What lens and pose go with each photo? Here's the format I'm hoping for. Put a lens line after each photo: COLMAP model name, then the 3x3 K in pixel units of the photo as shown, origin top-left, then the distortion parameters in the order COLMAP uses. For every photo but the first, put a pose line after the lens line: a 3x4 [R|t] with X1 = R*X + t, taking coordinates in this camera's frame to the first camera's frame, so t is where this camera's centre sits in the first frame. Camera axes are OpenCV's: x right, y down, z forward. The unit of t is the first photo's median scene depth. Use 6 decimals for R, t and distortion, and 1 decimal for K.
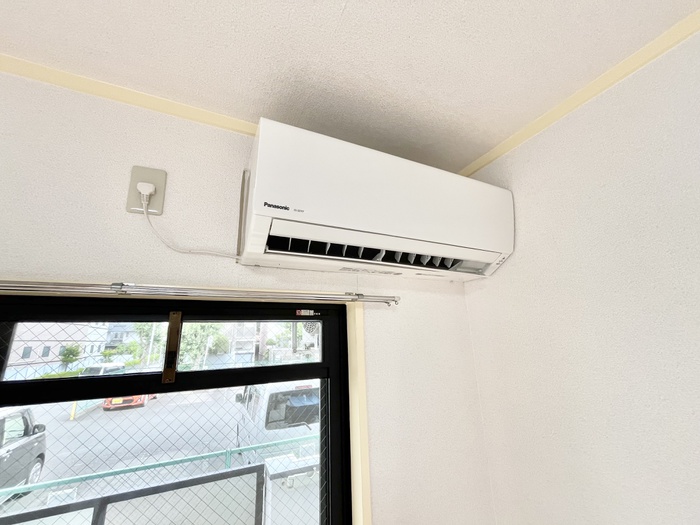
lens RADIAL K [[283.1, 0, 348.2], [0, 283.1, 262.5], [0, 0, 1]] dist [-0.002713, 0.000299]
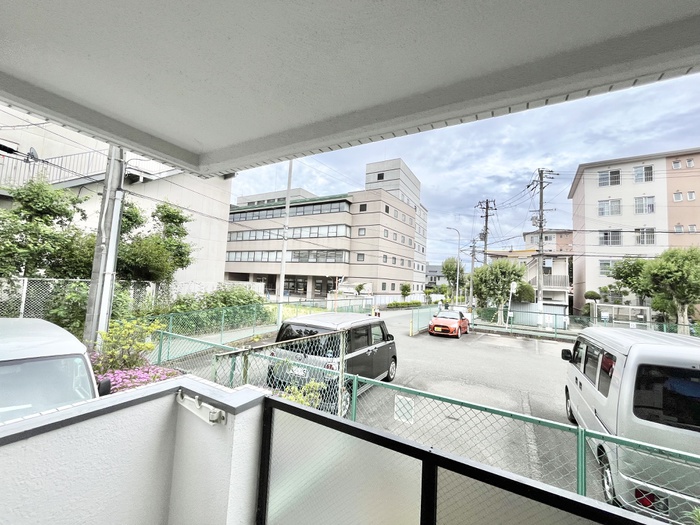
lens RADIAL K [[283.1, 0, 349.4], [0, 283.1, 261.7], [0, 0, 1]] dist [-0.002713, 0.000299]
pose [[0.576735, -0.000401, -0.816931, -0.034584], [0.143549, 0.984490, 0.100859, 0.022044], [0.804221, -0.175438, 0.567847, 0.043678]]
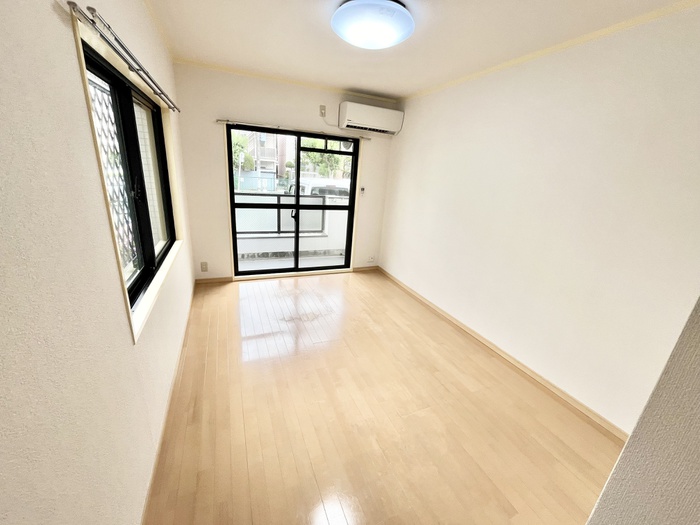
lens RADIAL K [[283.1, 0, 347.0], [0, 283.1, 259.9], [0, 0, 1]] dist [-0.002713, 0.000299]
pose [[0.993982, 0.108693, -0.013618, 0.002967], [-0.084393, 0.839095, 0.537399, -0.029993], [0.069838, -0.533016, 0.843218, -0.178333]]
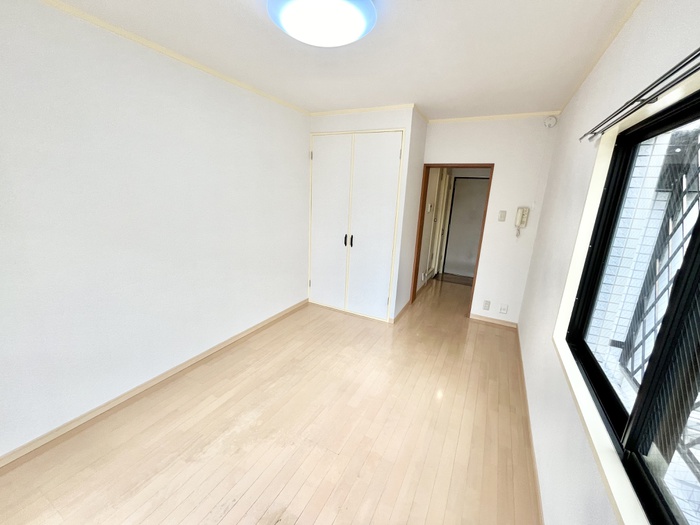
lens RADIAL K [[283.1, 0, 352.8], [0, 283.1, 261.3], [0, 0, 1]] dist [-0.002713, 0.000299]
pose [[-0.609937, -0.191106, 0.769061, -0.073384], [-0.232647, 0.970904, 0.056751, 0.011705], [-0.757530, -0.144306, -0.636651, -0.019422]]
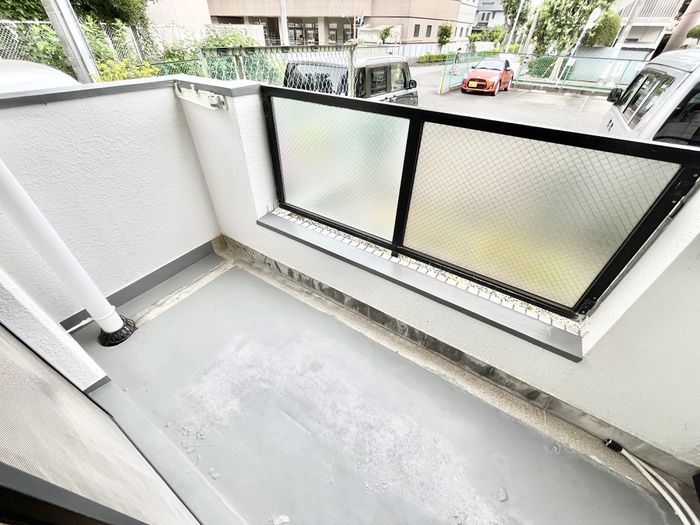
lens RADIAL K [[283.1, 0, 349.6], [0, 283.1, 261.9], [0, 0, 1]] dist [-0.002713, 0.000299]
pose [[0.524911, 0.572191, -0.630132, -0.024071], [0.182939, 0.647179, 0.740062, 0.043886], [0.831265, -0.503743, 0.235035, 0.040776]]
